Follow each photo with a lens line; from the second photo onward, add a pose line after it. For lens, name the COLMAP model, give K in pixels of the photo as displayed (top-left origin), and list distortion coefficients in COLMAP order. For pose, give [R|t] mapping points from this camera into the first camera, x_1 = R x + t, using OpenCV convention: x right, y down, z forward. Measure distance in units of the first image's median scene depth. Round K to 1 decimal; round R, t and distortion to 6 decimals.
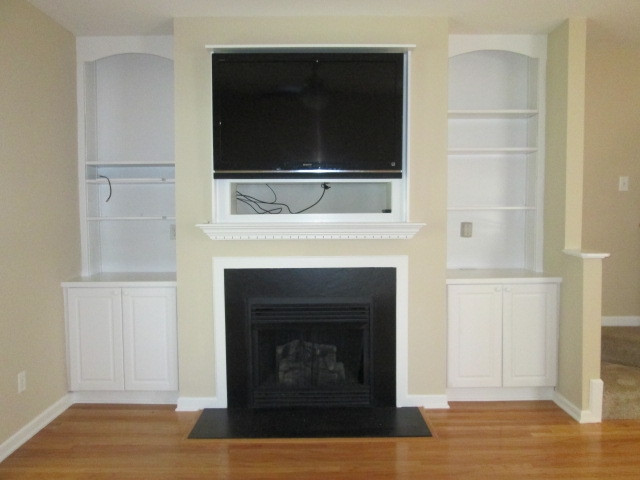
lens RADIAL K [[561.7, 0, 319.6], [0, 561.7, 245.5], [0, 0, 1]] dist [0.000550, 0.002099]
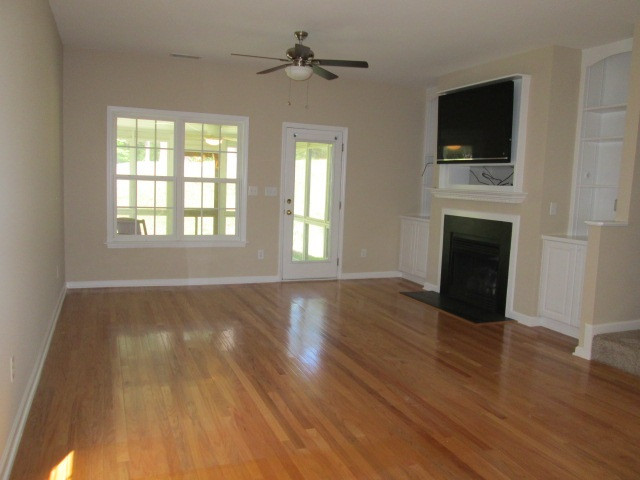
lens RADIAL K [[537.4, 0, 319.5], [0, 537.4, 237.1], [0, 0, 1]] dist [-0.013095, -0.010725]
pose [[0.375599, 0.116832, -0.919389, 1.244317], [-0.084481, 0.992208, 0.091573, -0.009802], [0.922924, 0.043276, 0.382543, -0.010209]]
